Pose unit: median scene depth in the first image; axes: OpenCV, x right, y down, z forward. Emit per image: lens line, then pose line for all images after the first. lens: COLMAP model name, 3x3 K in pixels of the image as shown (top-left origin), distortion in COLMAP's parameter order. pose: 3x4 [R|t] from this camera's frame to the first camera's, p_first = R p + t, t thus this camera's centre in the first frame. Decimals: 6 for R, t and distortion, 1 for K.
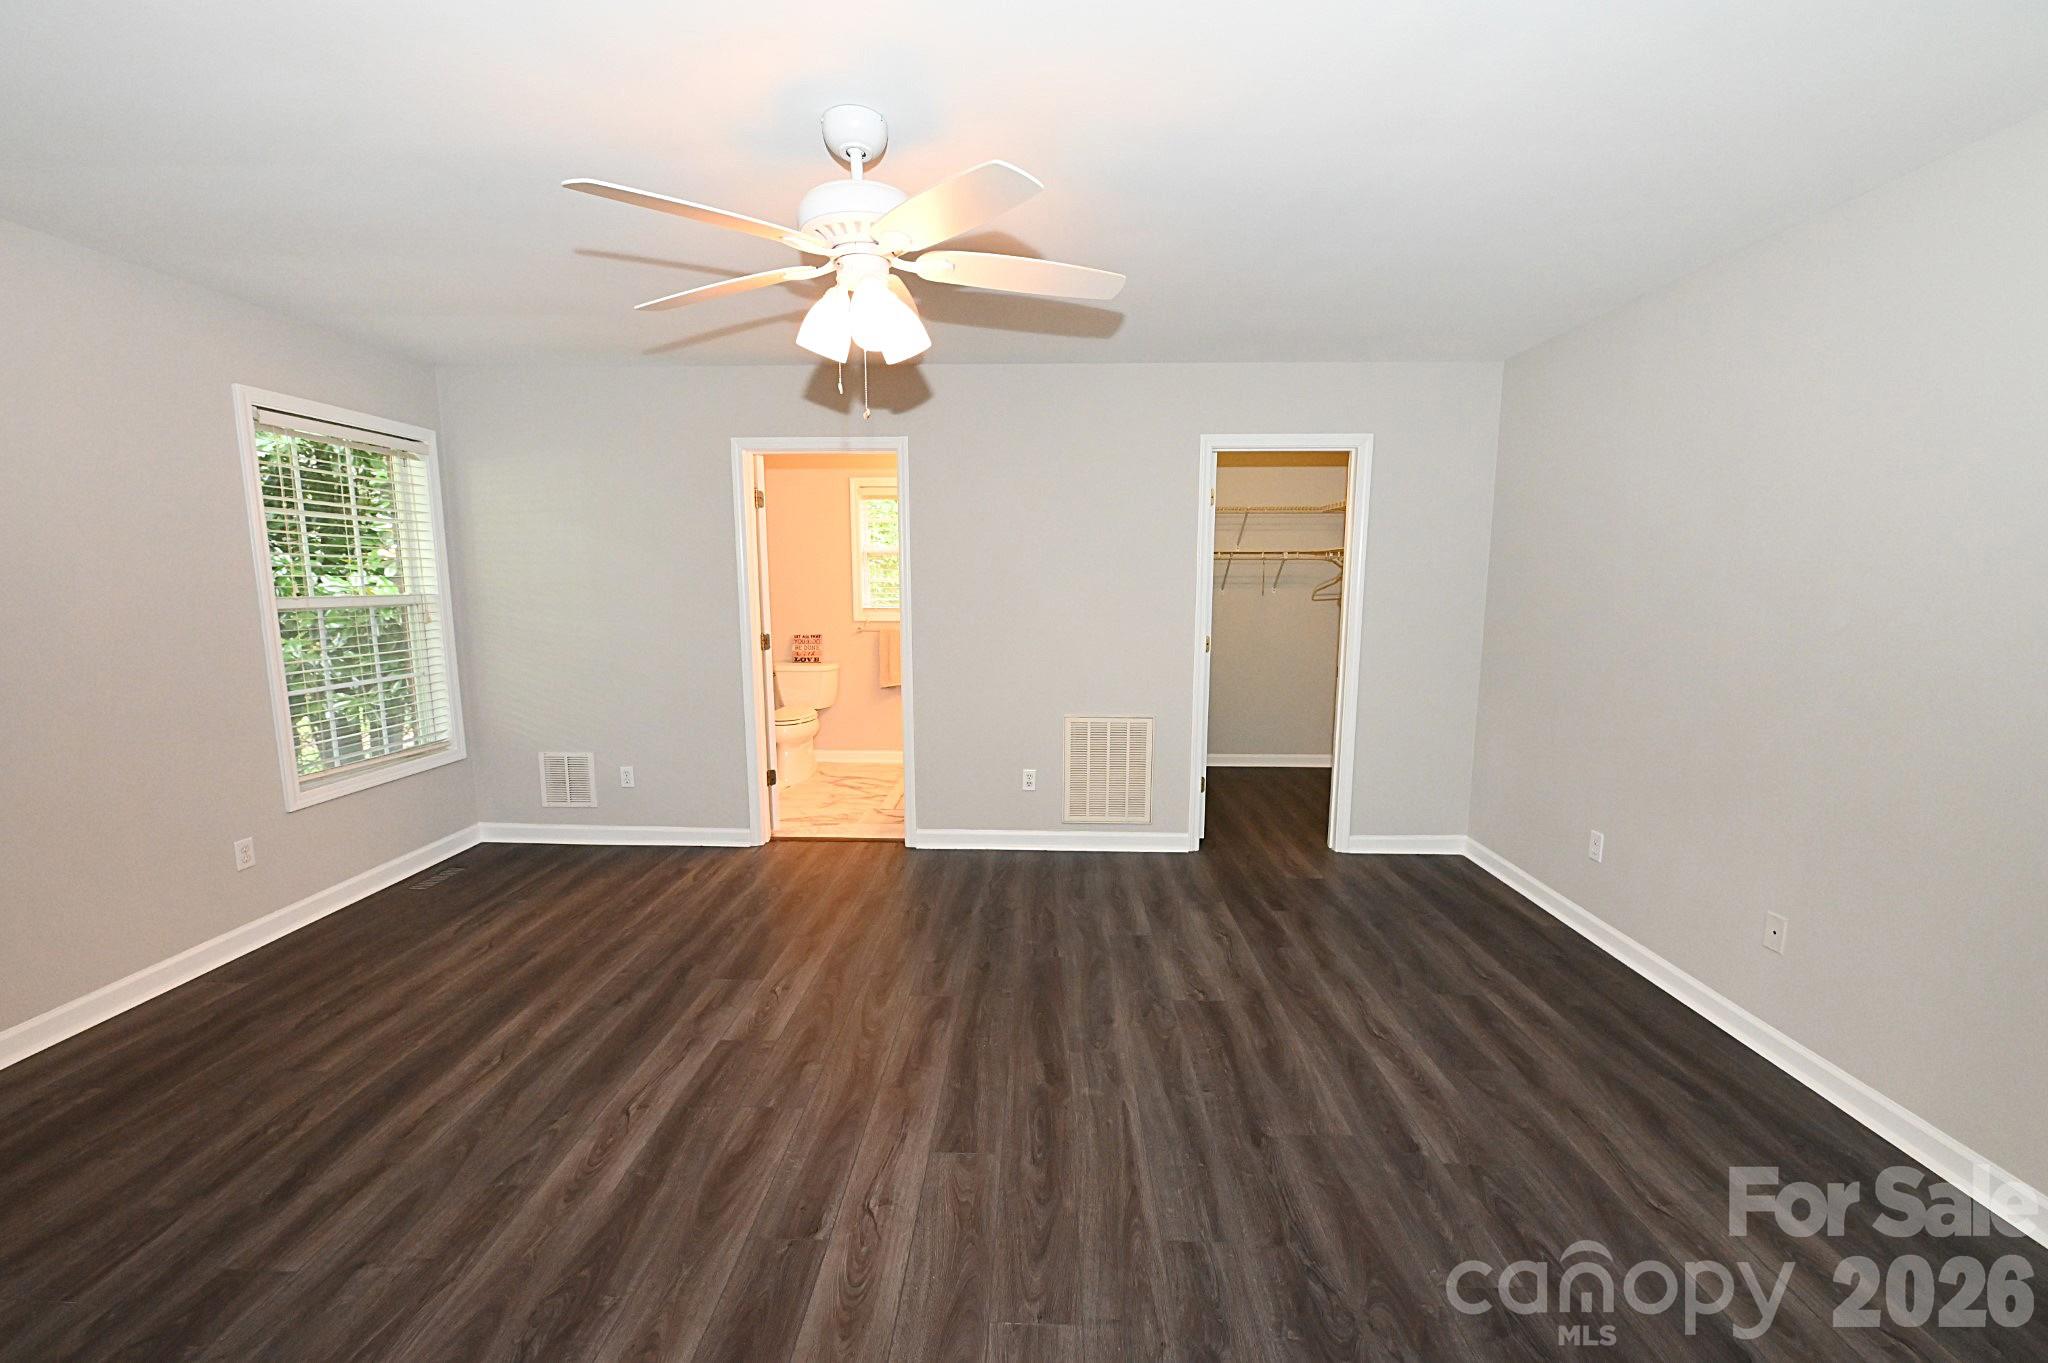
lens RADIAL K [[805.1, 0, 995.5], [0, 805.1, 682.8], [0, 0, 1]] dist [-0.008166, -0.001056]
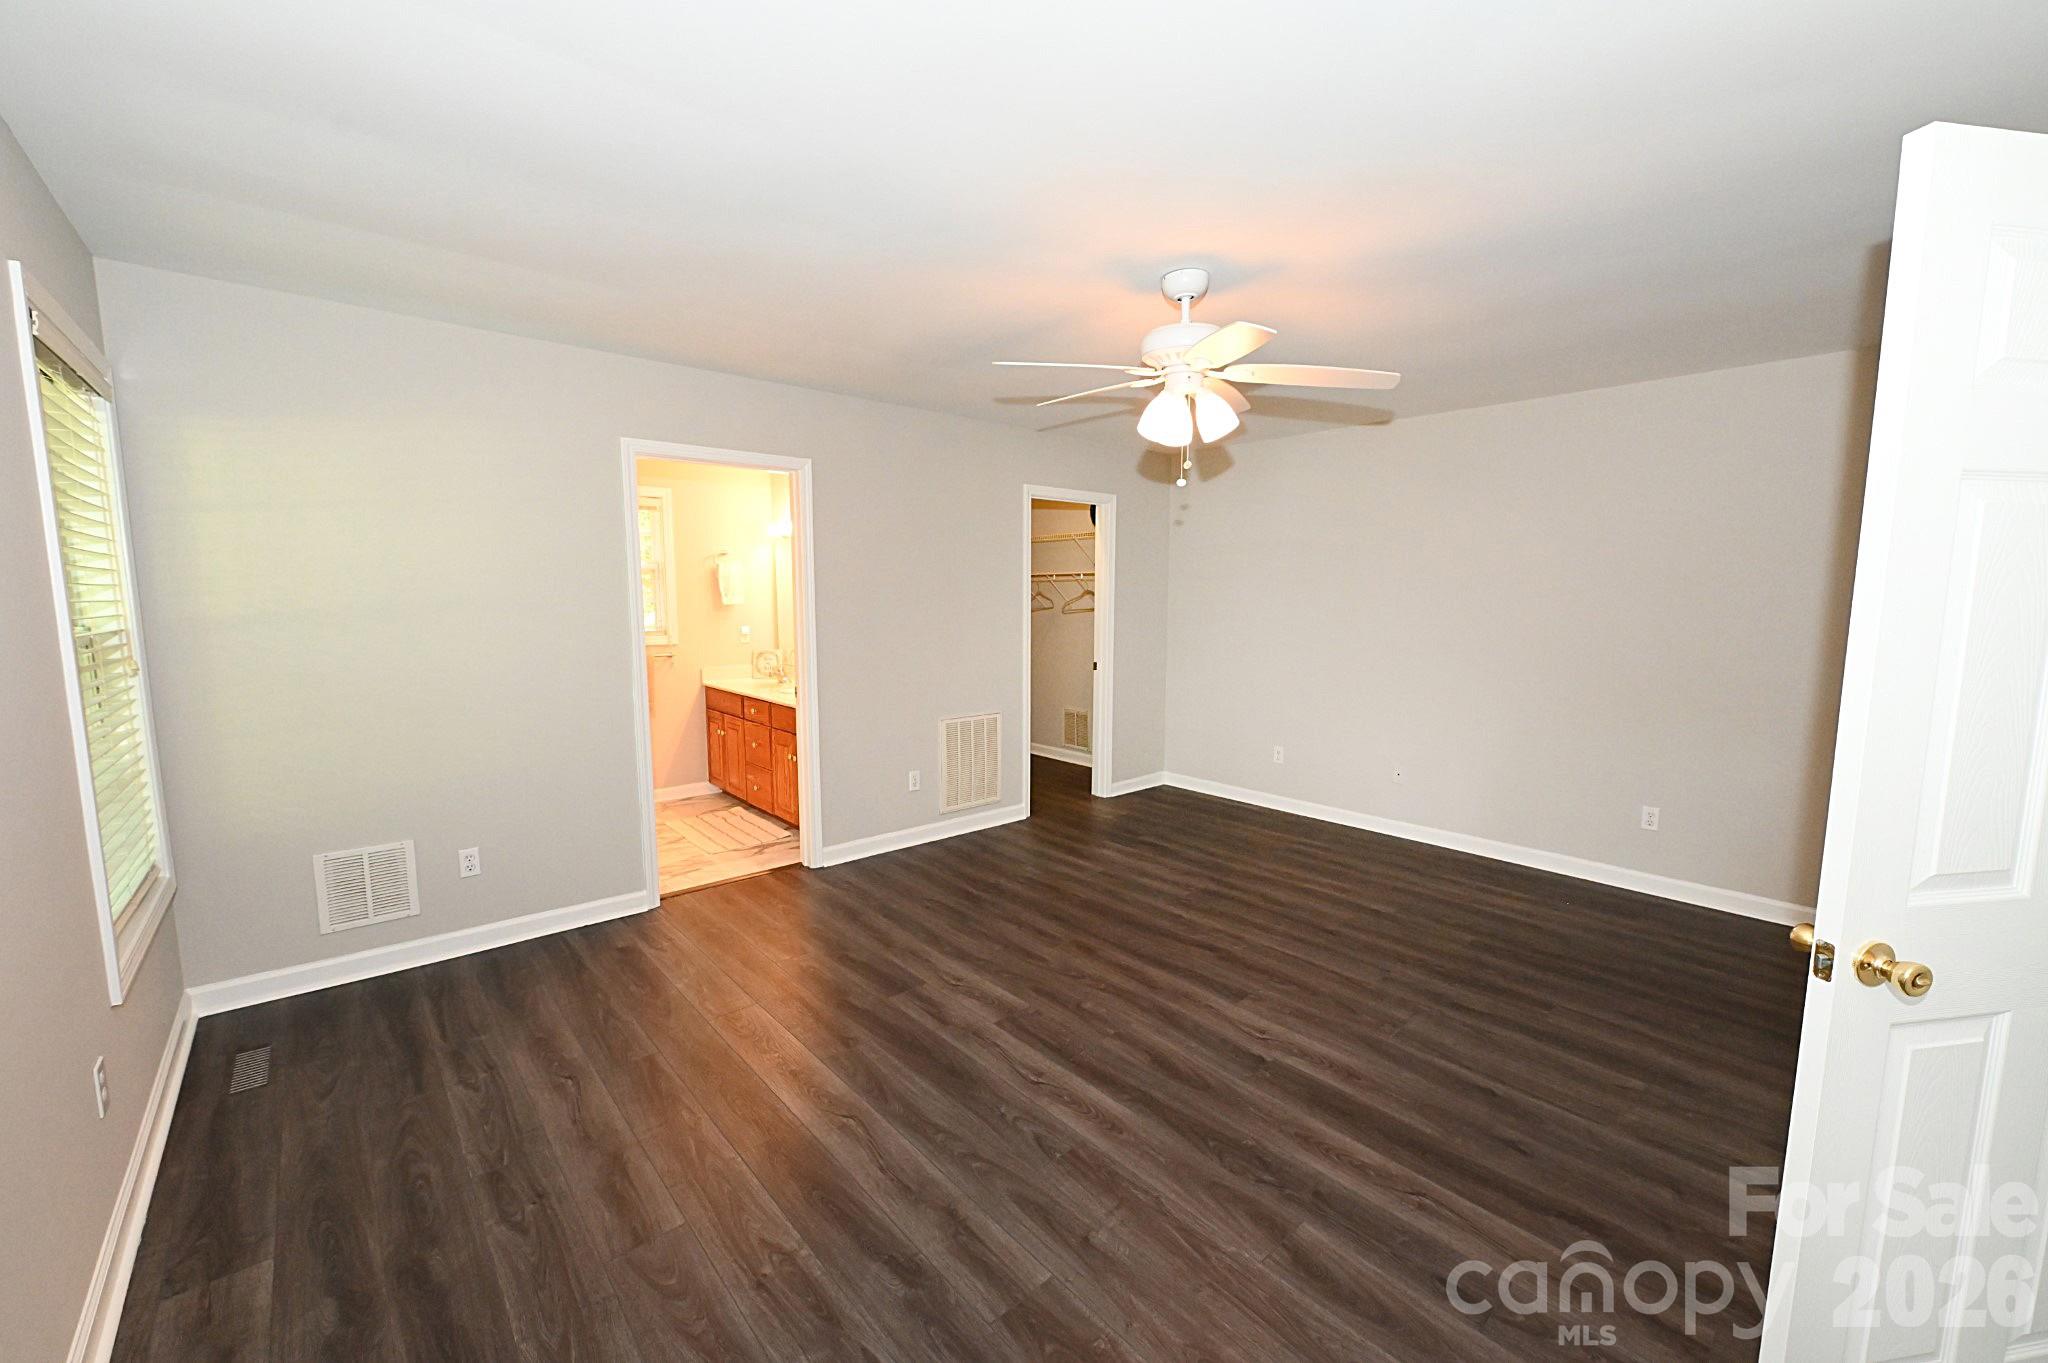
lens RADIAL K [[805.1, 0, 1016.5], [0, 805.1, 676.0], [0, 0, 1]] dist [-0.008166, -0.001056]
pose [[0.728593, -0.068462, 0.681517, -0.910562], [0.087189, 0.996168, 0.006859, -0.028979], [-0.679375, 0.054424, 0.731770, 0.130324]]
